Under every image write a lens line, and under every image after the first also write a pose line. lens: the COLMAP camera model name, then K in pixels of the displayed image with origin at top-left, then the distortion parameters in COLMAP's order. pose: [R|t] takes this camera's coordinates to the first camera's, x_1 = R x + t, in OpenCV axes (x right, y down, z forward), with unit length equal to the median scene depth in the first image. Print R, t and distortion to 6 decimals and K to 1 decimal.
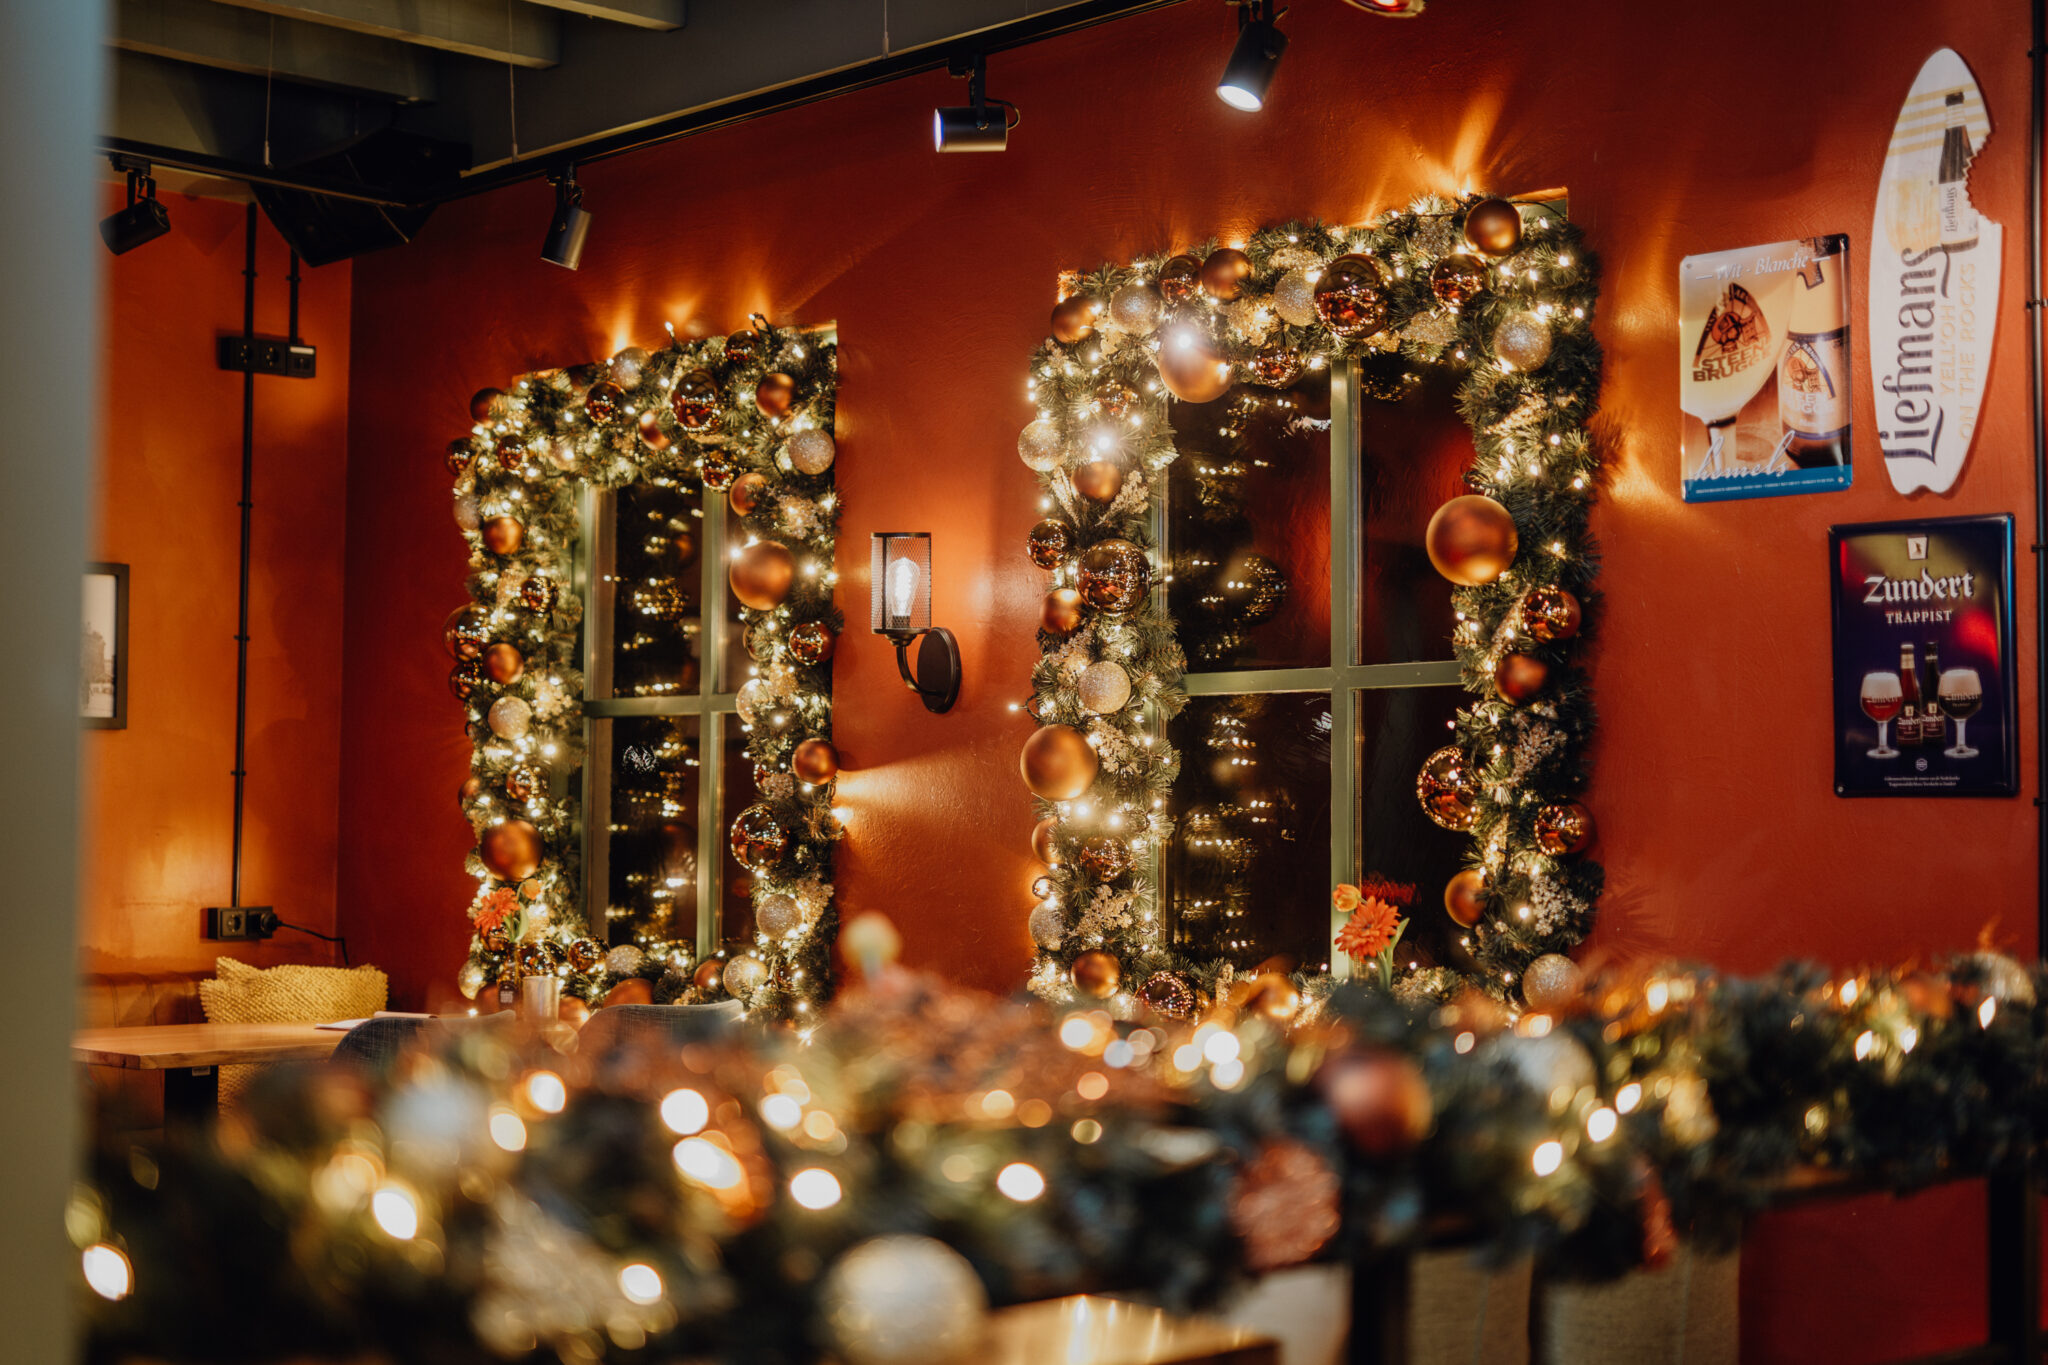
lens RADIAL K [[3026.1, 0, 878.3], [0, 3026.1, 685.7], [0, 0, 1]] dist [0.001858, 0.061065]
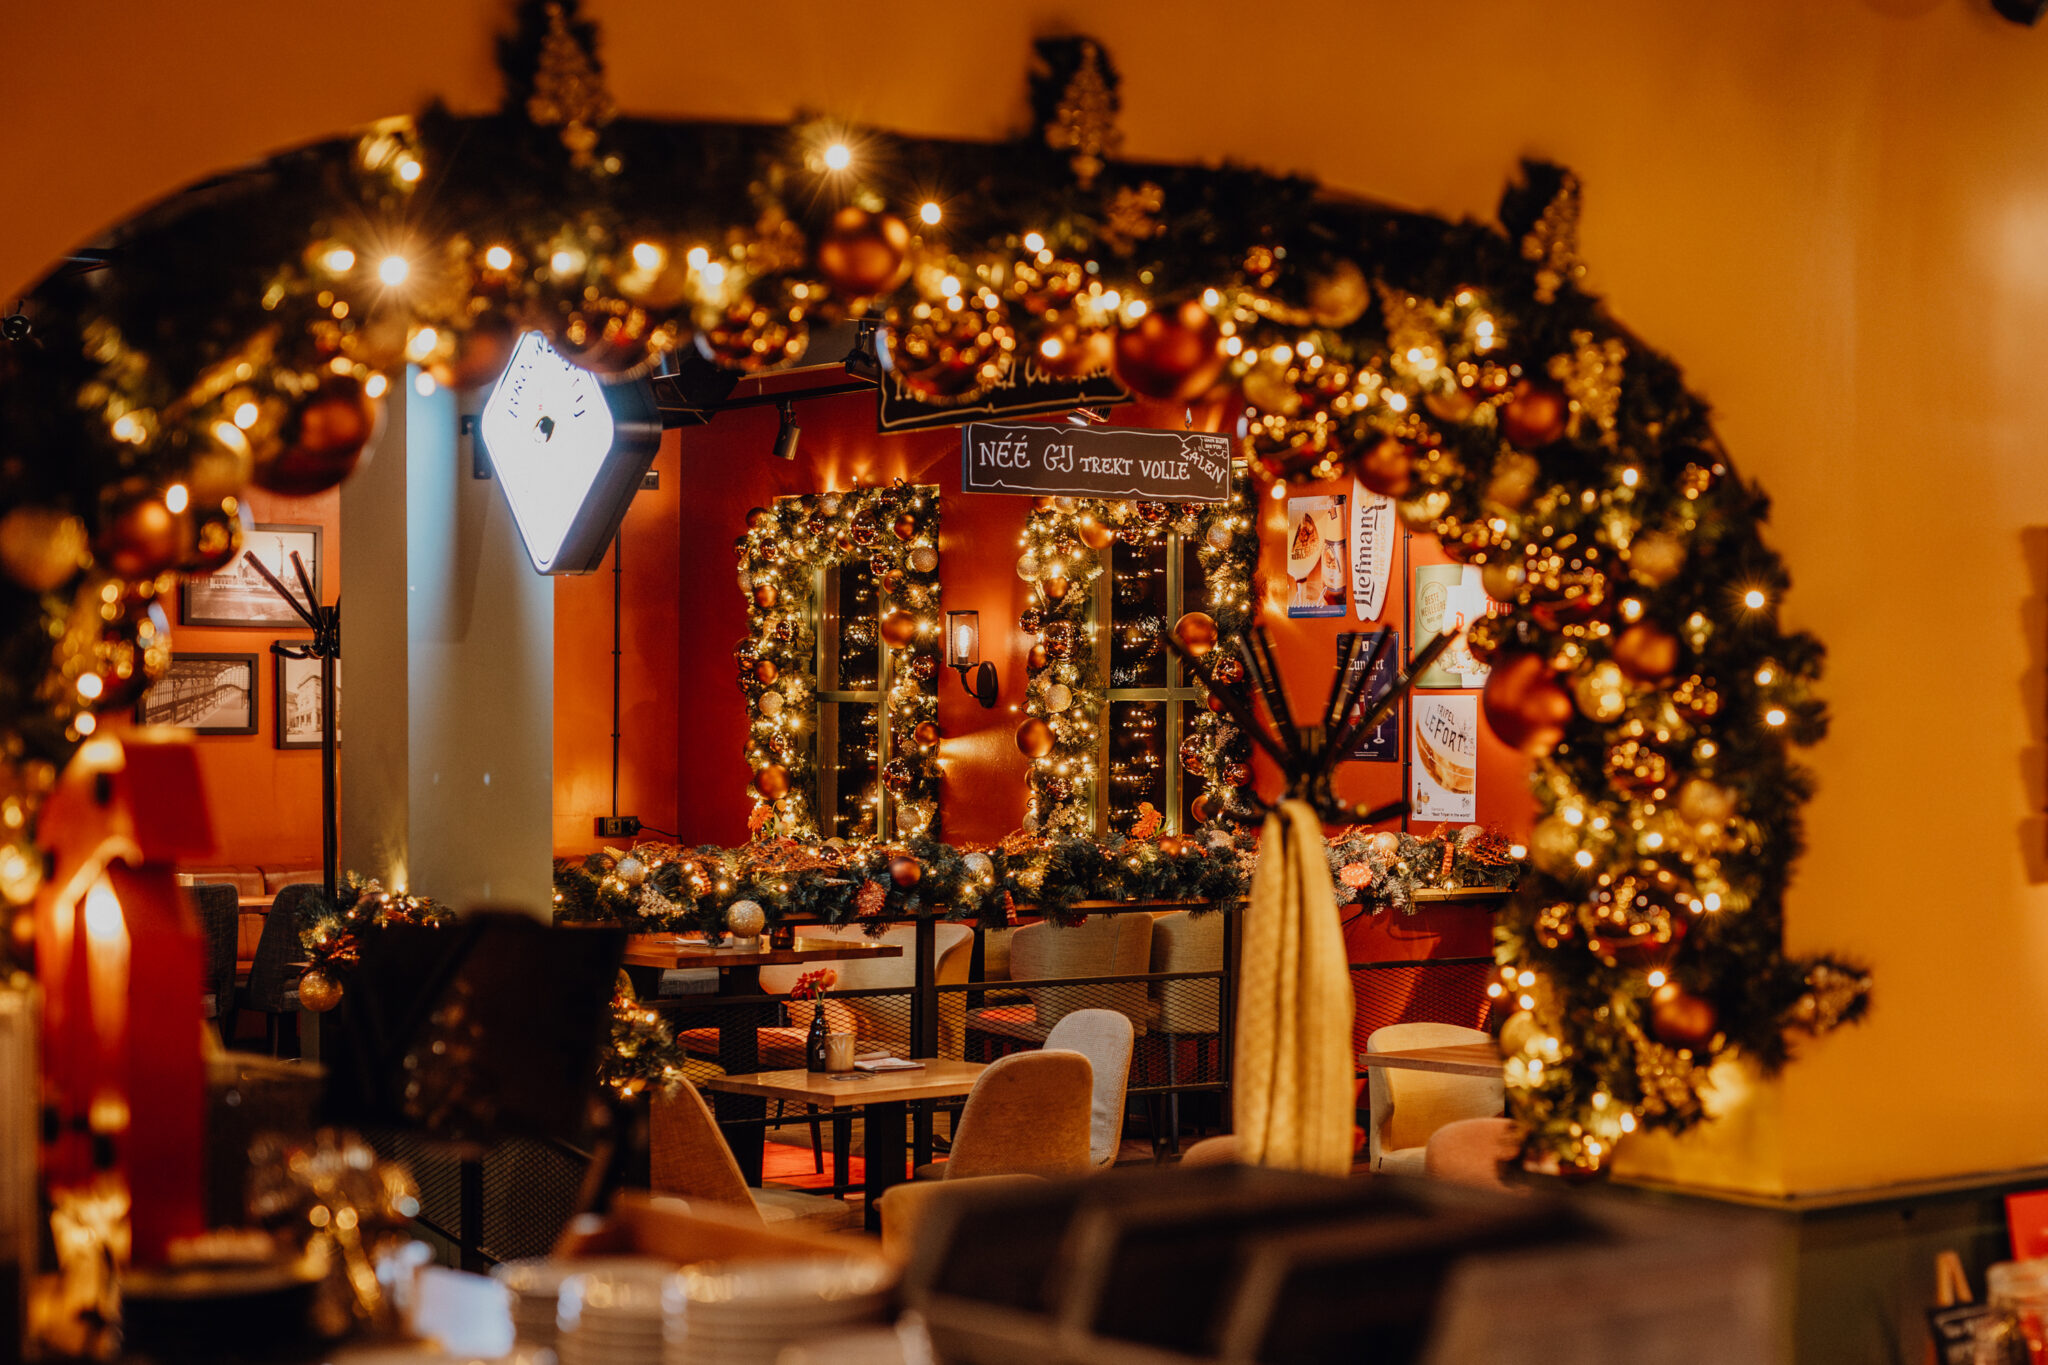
lens RADIAL K [[3044.7, 0, 1024.0], [0, 3044.7, 682.5], [0, 0, 1]] dist [0.009567, -0.002382]
pose [[0.996308, -0.011858, -0.085026, 0.188068], [0.014528, 0.999418, 0.030858, -0.059550], [0.084611, -0.031979, 0.995901, -0.784252]]
